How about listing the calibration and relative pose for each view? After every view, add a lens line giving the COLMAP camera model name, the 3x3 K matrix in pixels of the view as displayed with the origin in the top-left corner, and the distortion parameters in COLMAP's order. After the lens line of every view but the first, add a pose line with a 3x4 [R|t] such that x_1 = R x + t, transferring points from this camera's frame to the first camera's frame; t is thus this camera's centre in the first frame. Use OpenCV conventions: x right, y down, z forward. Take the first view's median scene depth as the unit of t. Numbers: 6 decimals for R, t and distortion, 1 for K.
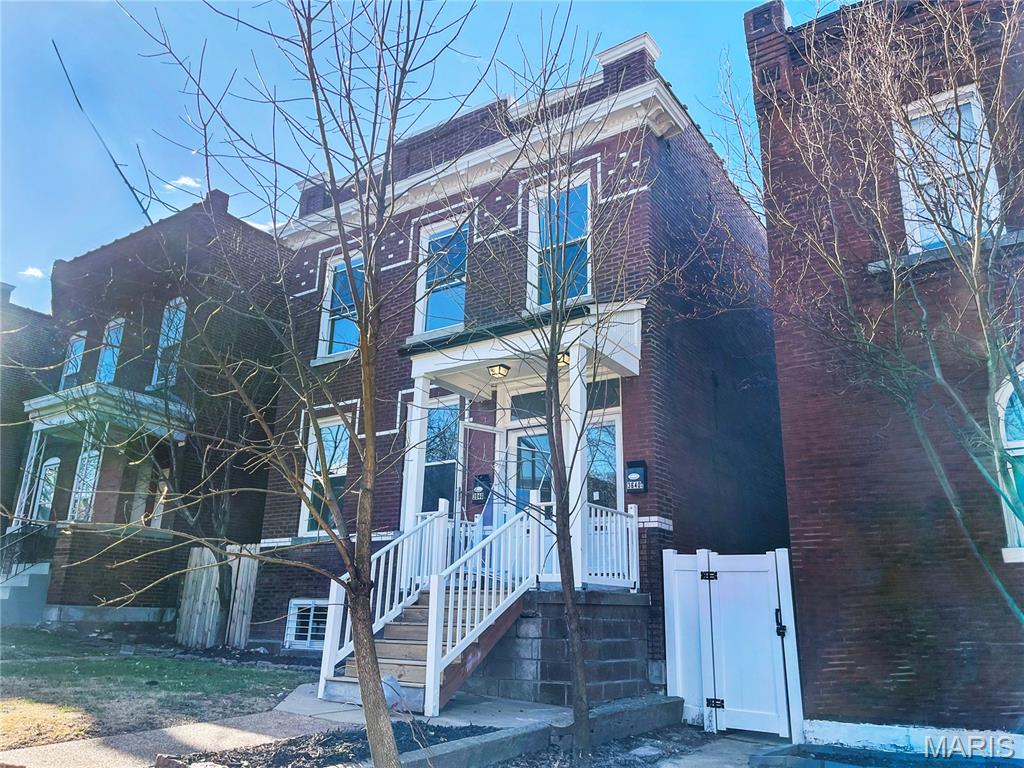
lens RADIAL K [[756.9, 0, 605.8], [0, 756.9, 321.5], [0, 0, 1]] dist [0.047803, -0.050359]
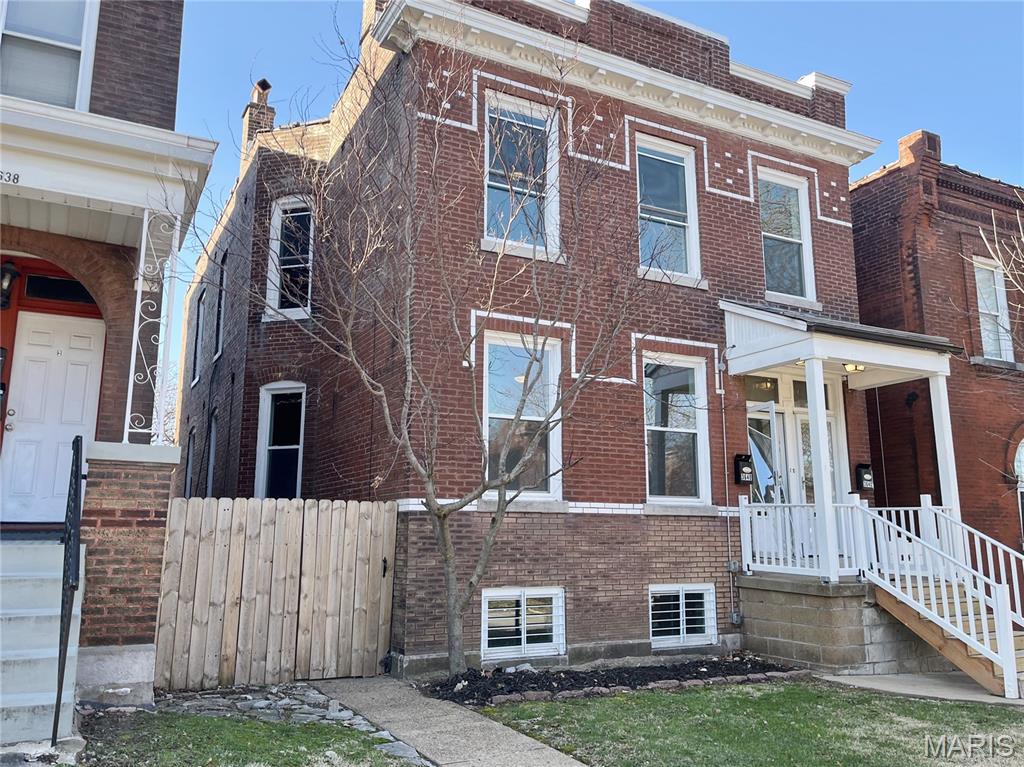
lens RADIAL K [[810.7, 0, 537.8], [0, 810.7, 380.4], [0, 0, 1]] dist [0.038726, -0.073495]
pose [[0.485553, 0.191951, 0.852873, -1.044322], [-0.273806, 0.959902, -0.060158, 0.220401], [-0.830222, -0.204312, 0.518641, 0.637965]]
